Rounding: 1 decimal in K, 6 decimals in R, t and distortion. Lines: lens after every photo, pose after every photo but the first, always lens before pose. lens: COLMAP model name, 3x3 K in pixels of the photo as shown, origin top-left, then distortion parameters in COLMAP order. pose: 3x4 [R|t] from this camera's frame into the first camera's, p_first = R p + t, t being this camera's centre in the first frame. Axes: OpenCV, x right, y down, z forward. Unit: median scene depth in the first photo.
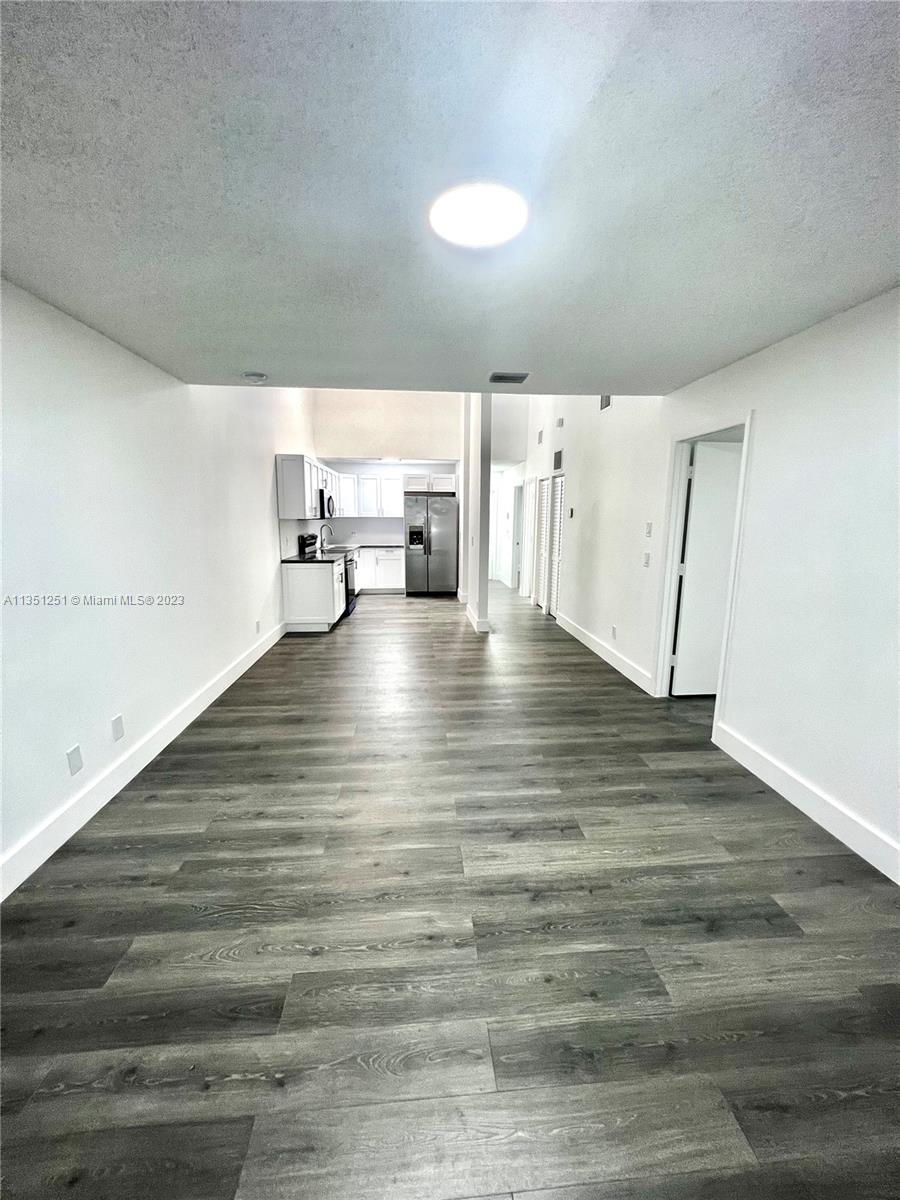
lens RADIAL K [[478.0, 0, 453.3], [0, 478.0, 599.3], [0, 0, 1]] dist [-0.000944, -0.000087]
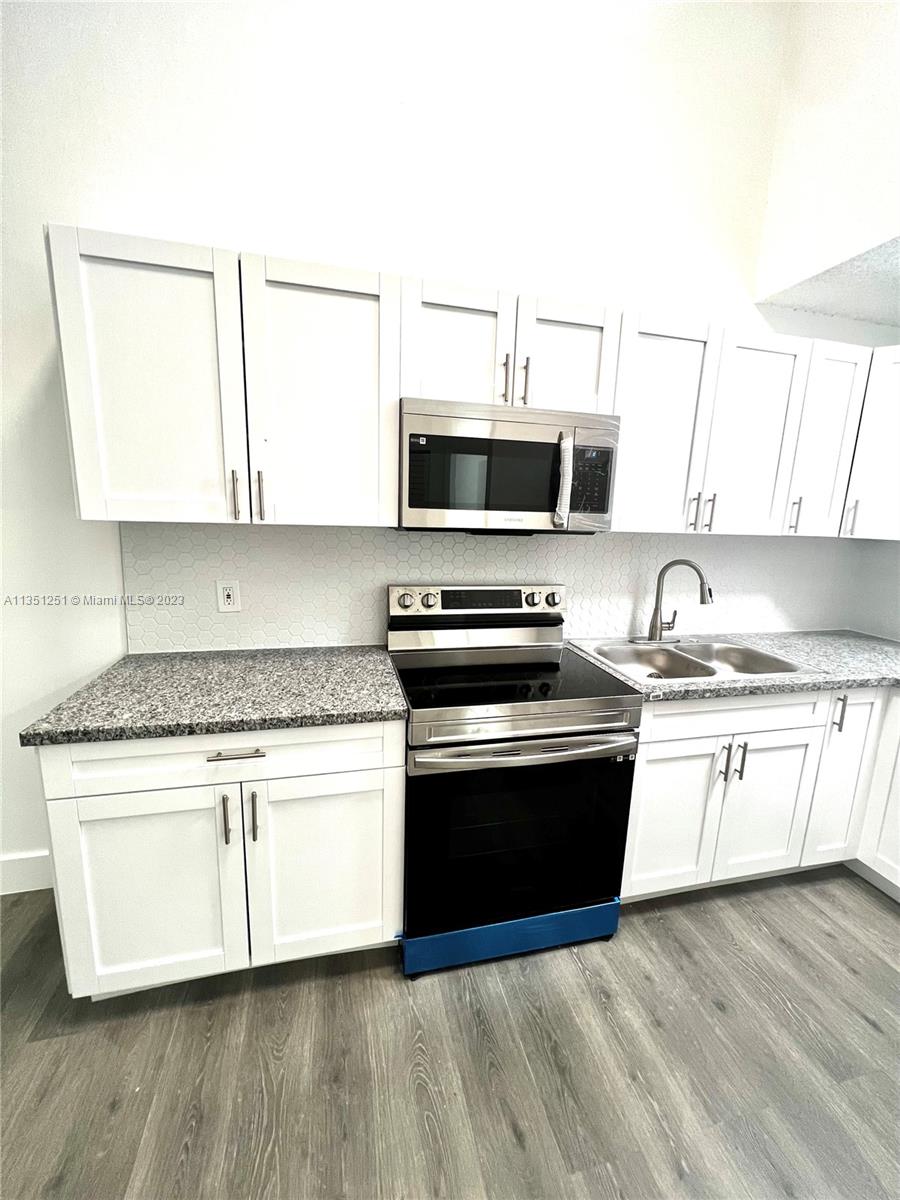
lens RADIAL K [[478.0, 0, 453.3], [0, 478.0, 599.3], [0, 0, 1]] dist [-0.000944, -0.000087]
pose [[0.160943, 0.183165, -0.969819, -0.068897], [-0.205052, 0.967393, 0.148678, -0.332607], [0.965428, 0.174935, 0.193253, 1.857884]]
